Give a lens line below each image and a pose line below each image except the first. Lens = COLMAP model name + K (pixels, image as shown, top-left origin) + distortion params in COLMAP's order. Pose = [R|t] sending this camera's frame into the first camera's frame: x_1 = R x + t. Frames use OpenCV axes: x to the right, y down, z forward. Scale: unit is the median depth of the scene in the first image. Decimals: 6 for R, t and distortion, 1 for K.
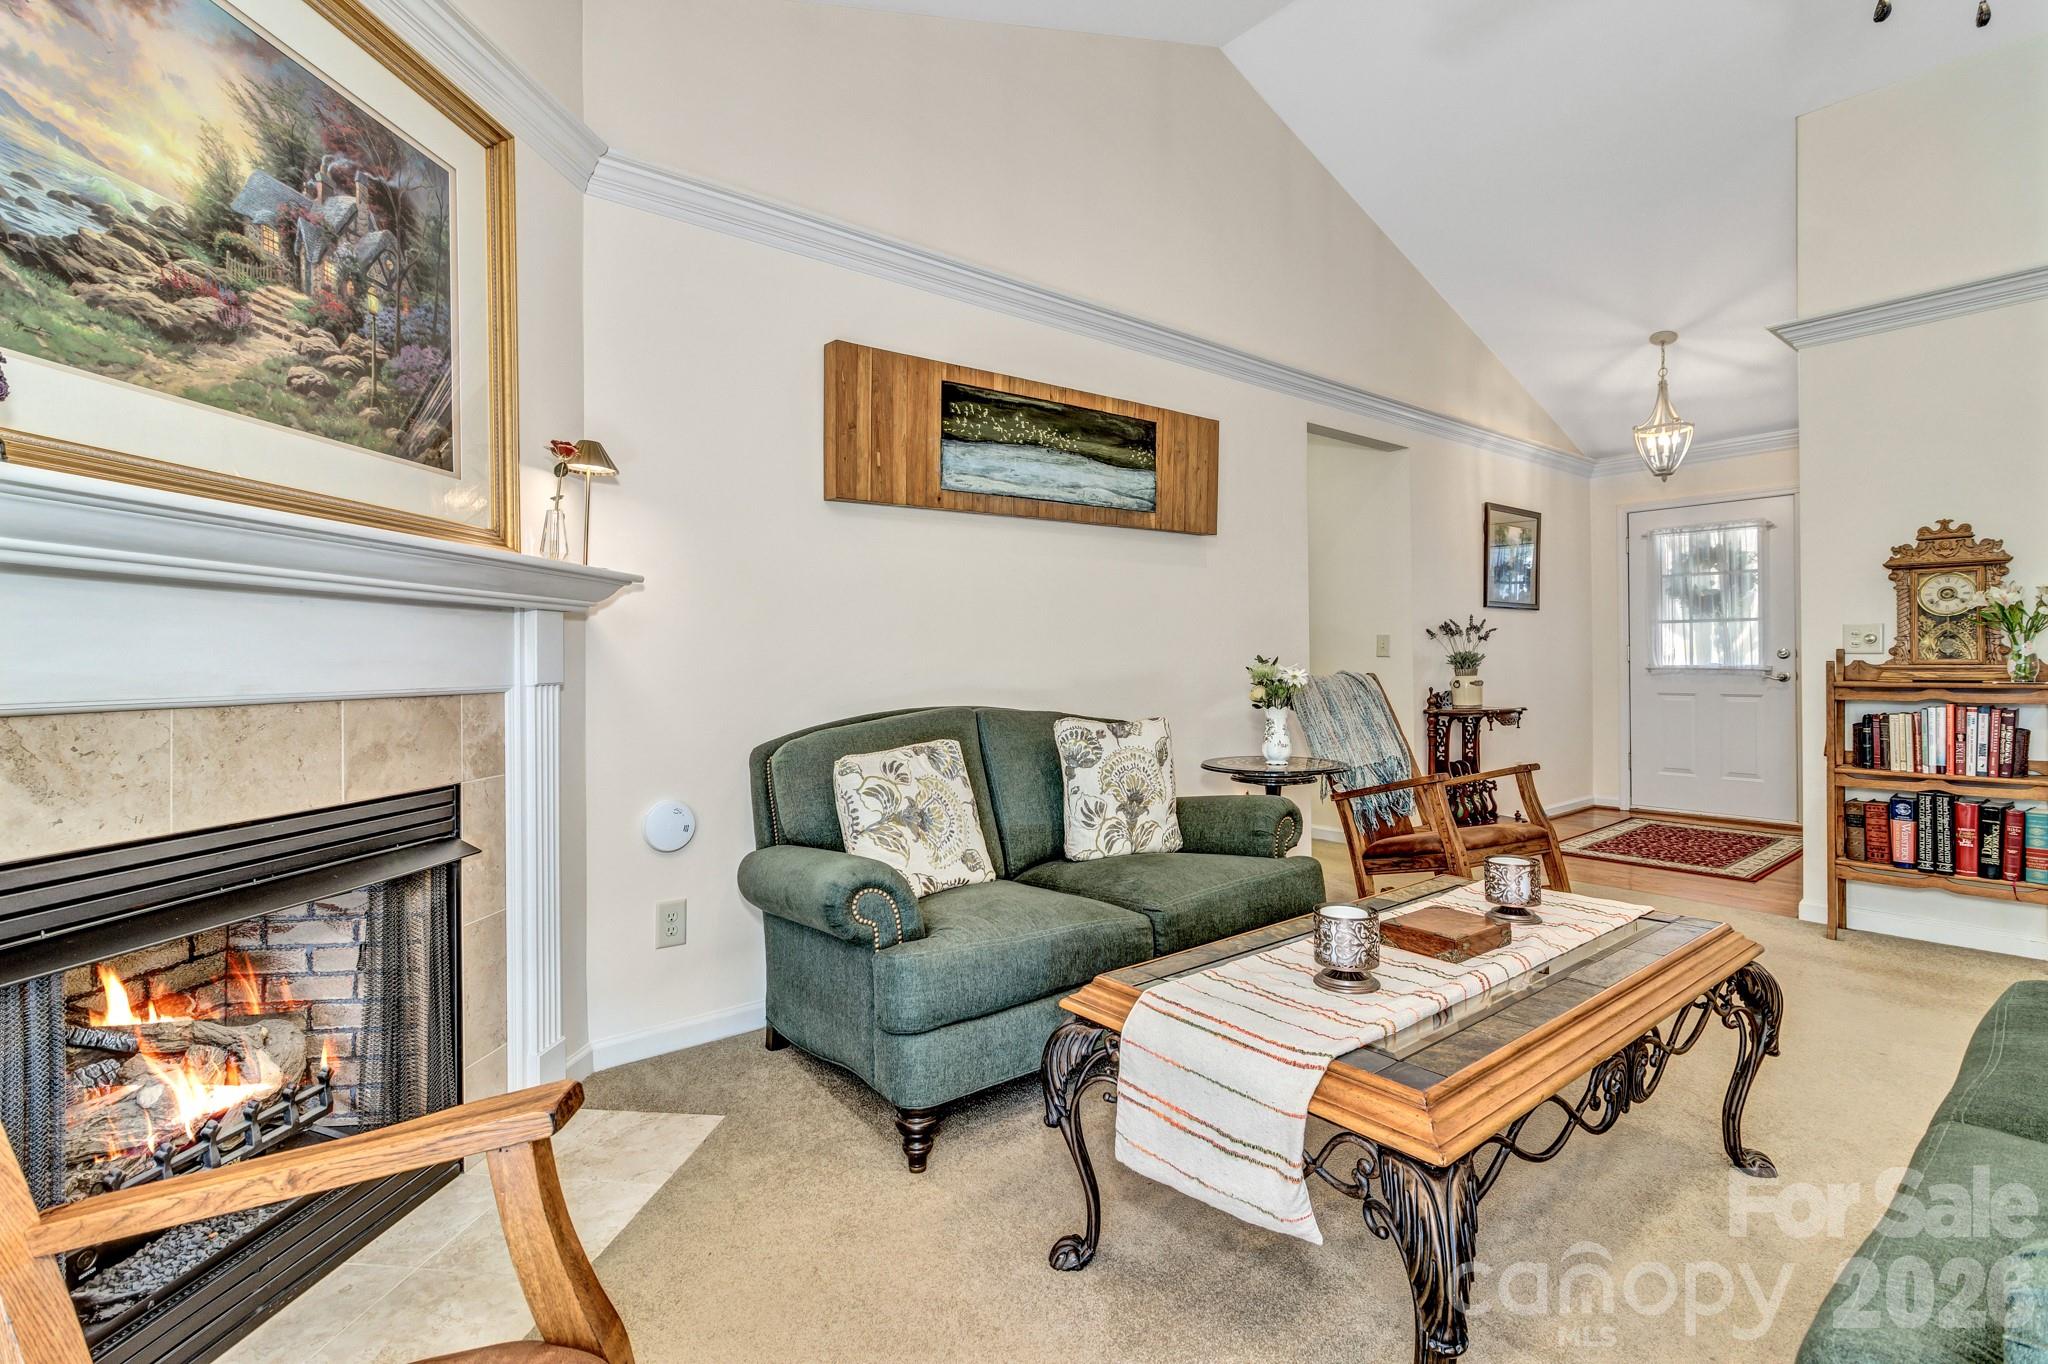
lens RADIAL K [[944.3, 0, 1029.0], [0, 944.3, 659.9], [0, 0, 1]] dist [0.004322, -0.000950]
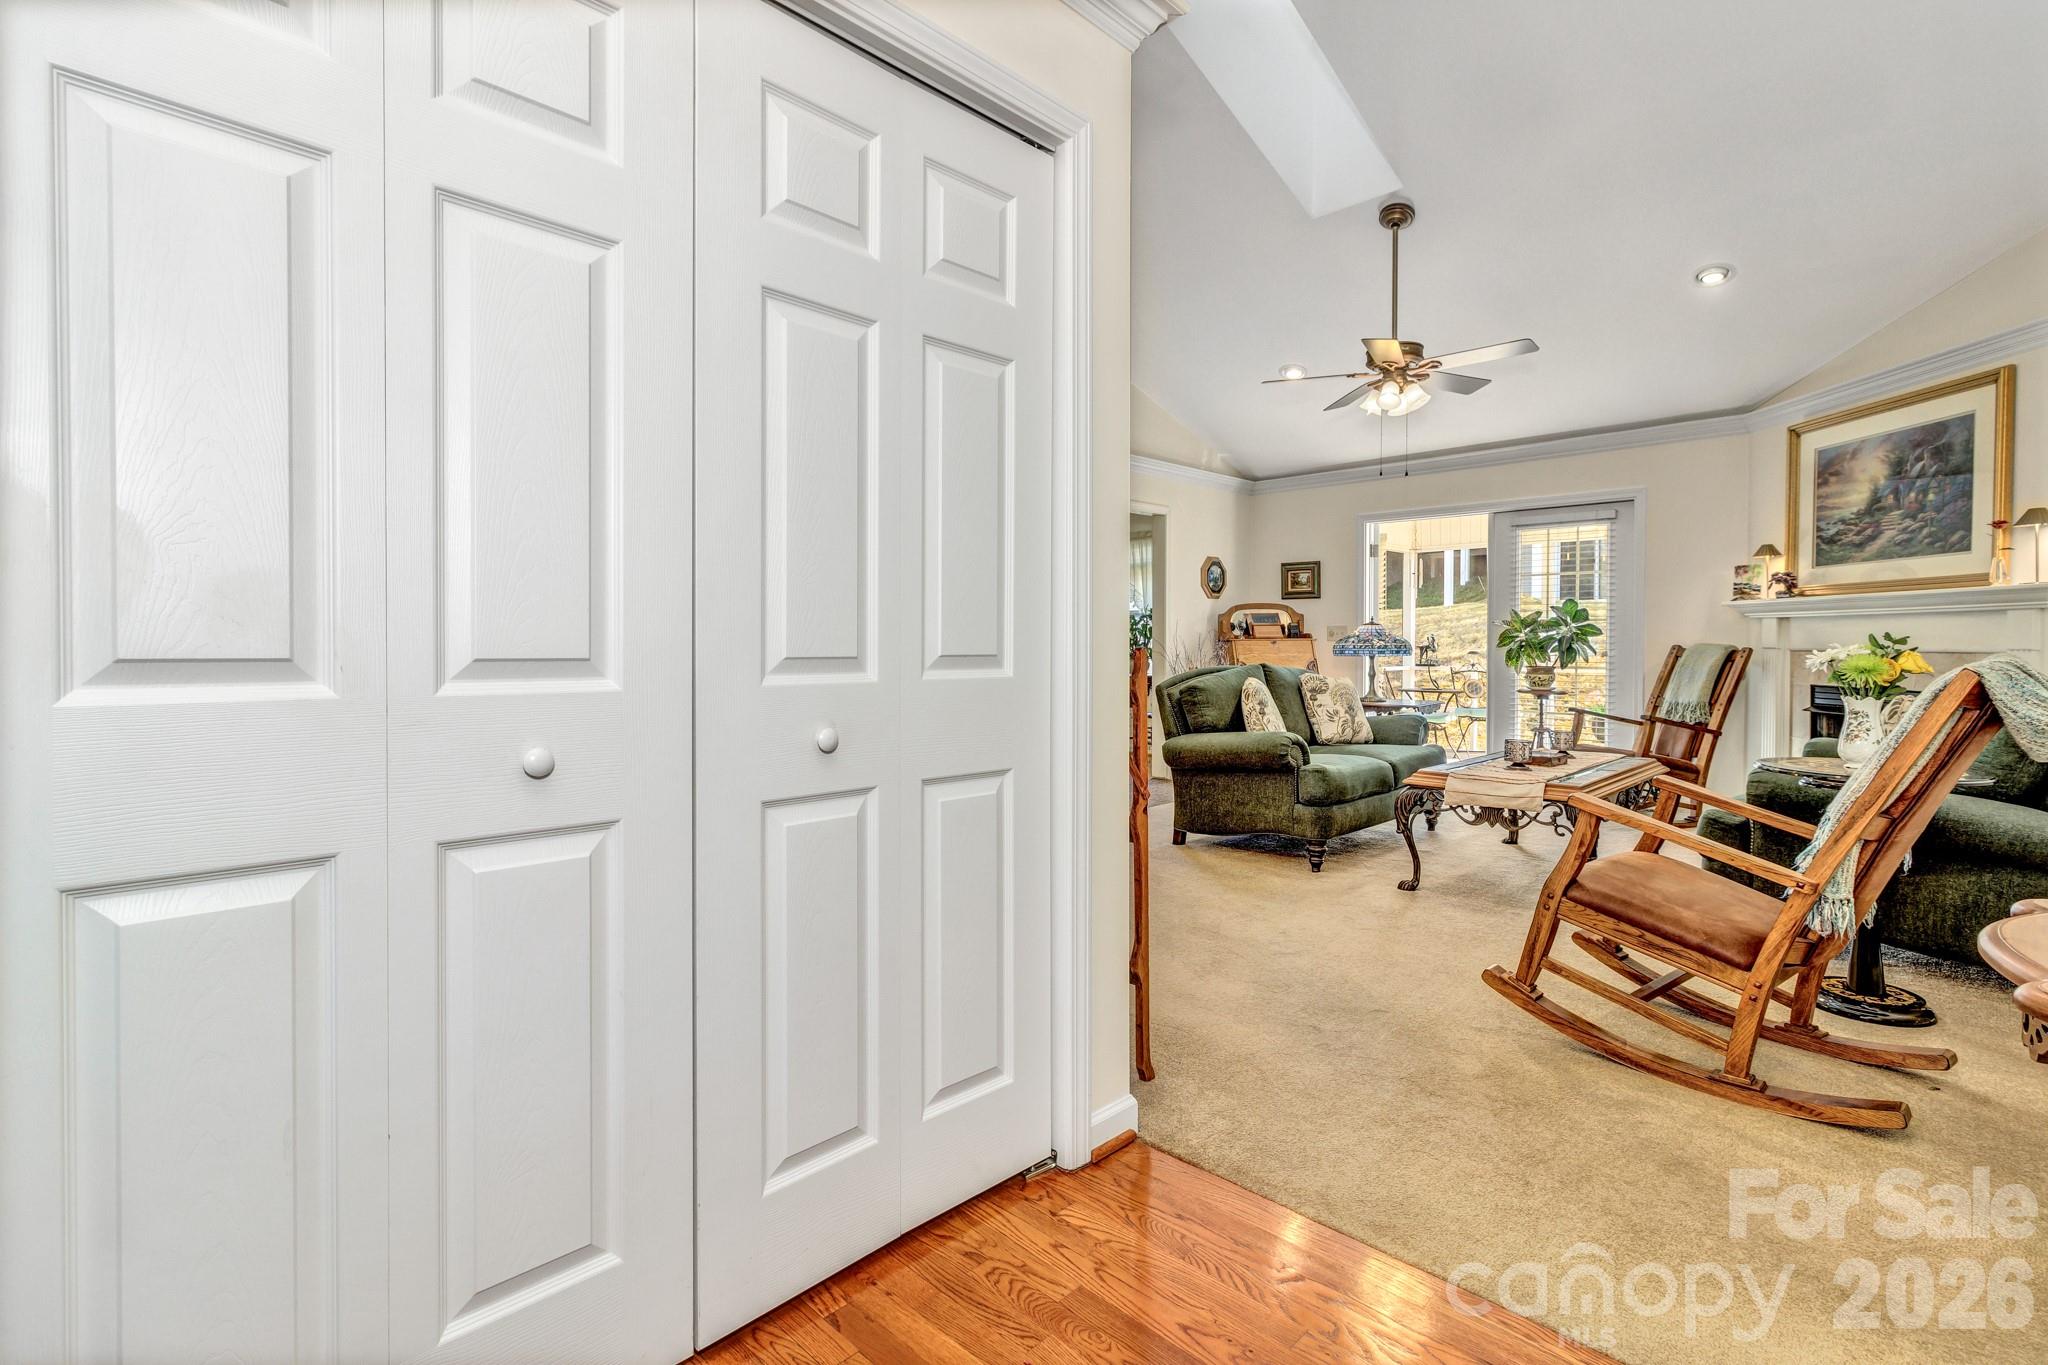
lens RADIAL K [[944.3, 0, 1027.9], [0, 944.3, 658.6], [0, 0, 1]] dist [0.004322, -0.000950]
pose [[-0.993776, 0.010612, -0.110892, 1.111245], [0.009084, 0.999857, 0.014276, -0.000350], [0.111028, 0.013179, -0.993730, 1.809688]]
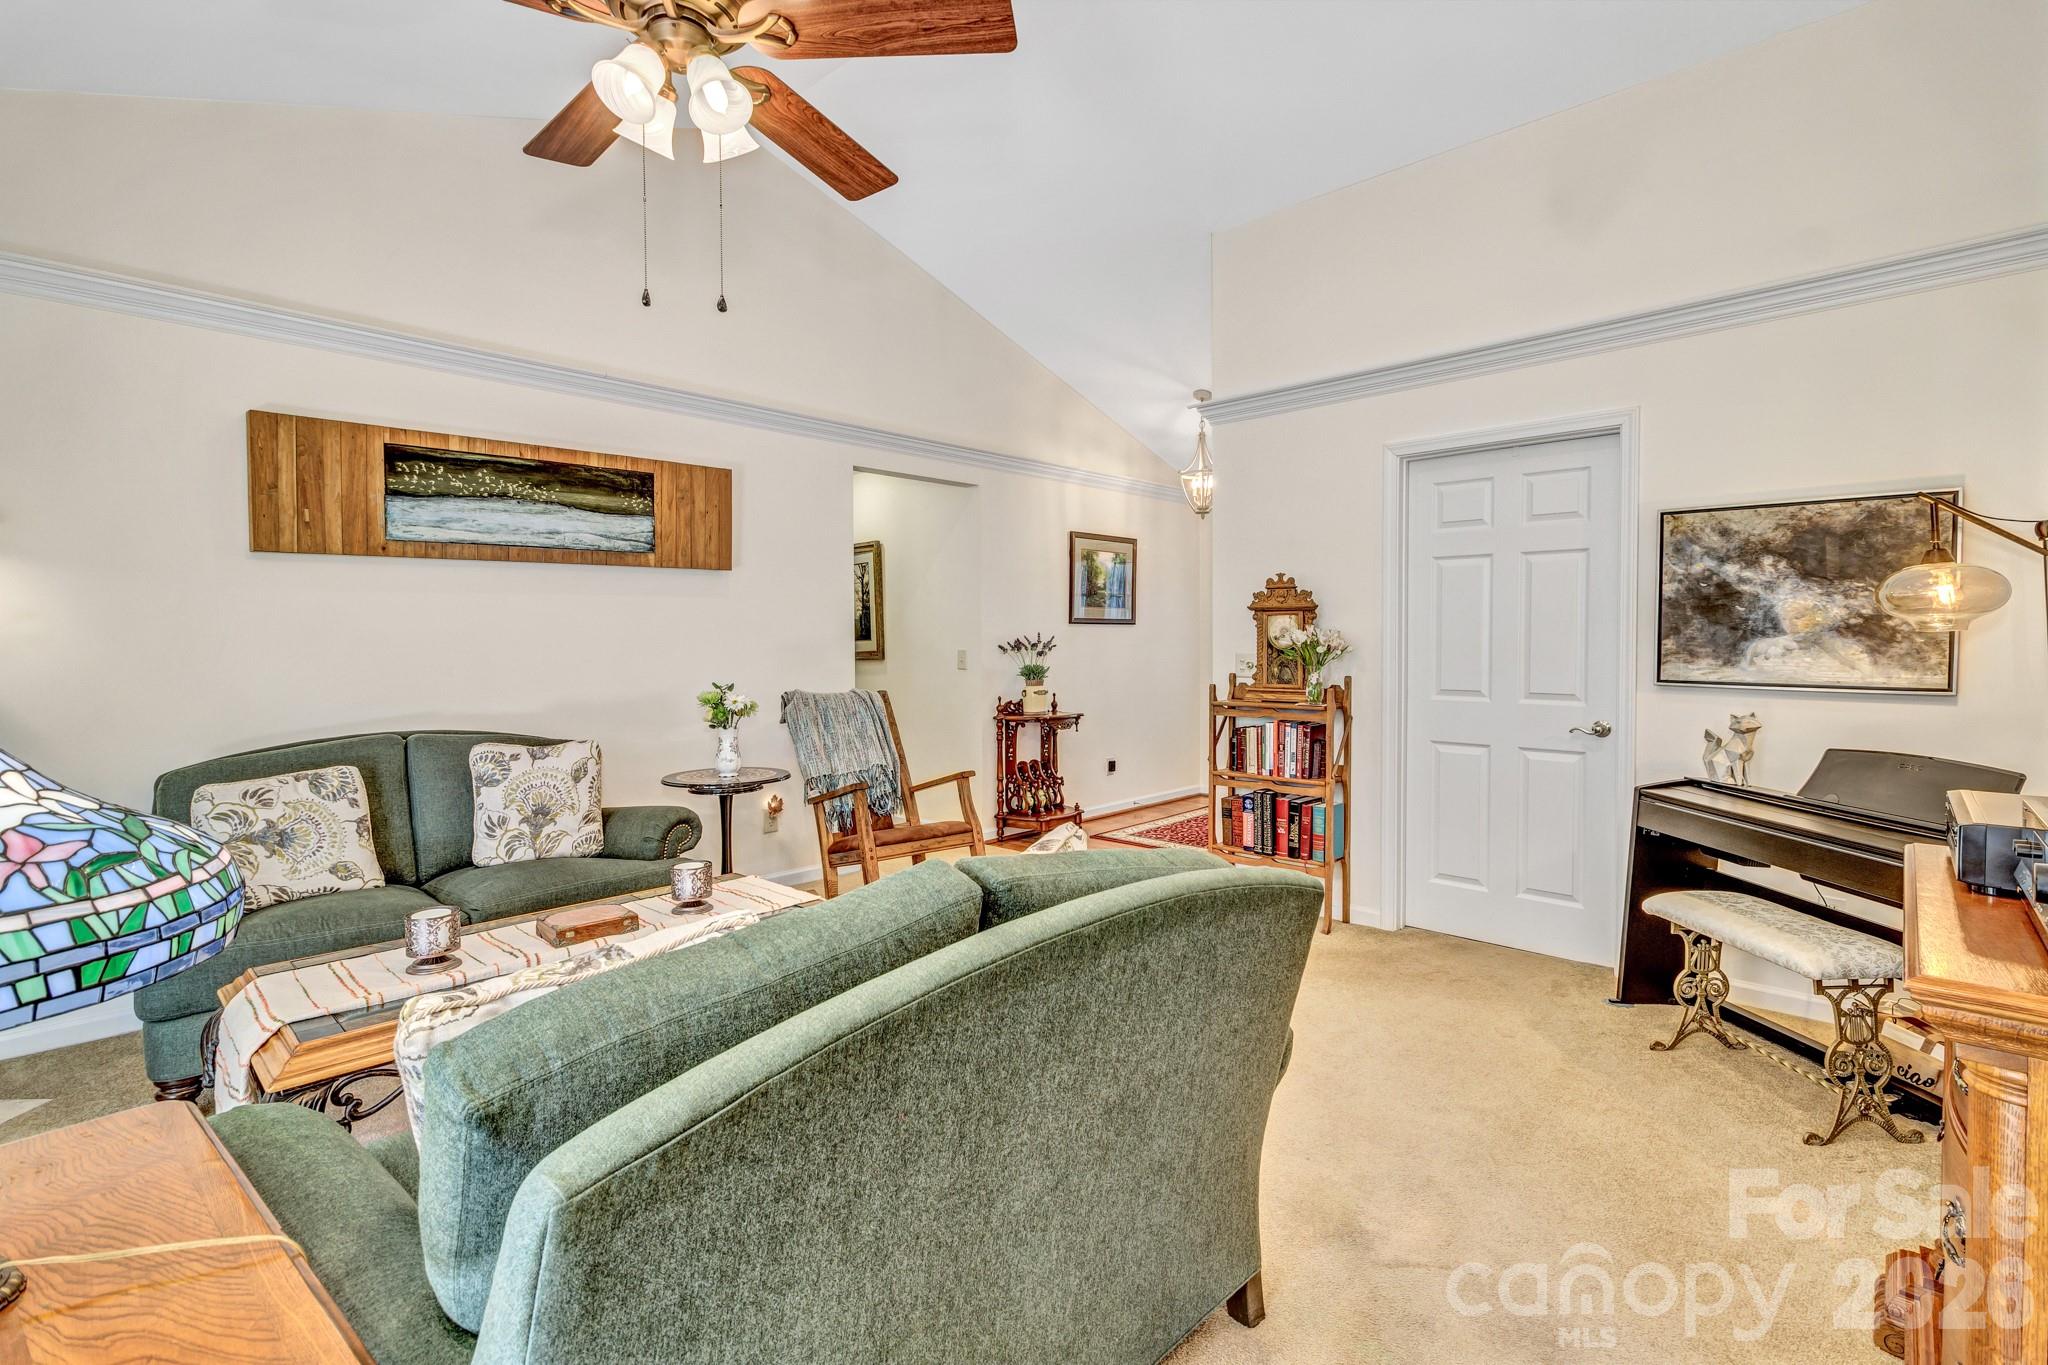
lens RADIAL K [[944.3, 0, 1027.5], [0, 944.3, 660.3], [0, 0, 1]] dist [0.004322, -0.000950]
pose [[0.991747, 0.001238, 0.128202, 0.503532], [-0.003850, 0.999790, 0.020127, -0.060381], [-0.128151, -0.020455, 0.991544, -0.211804]]
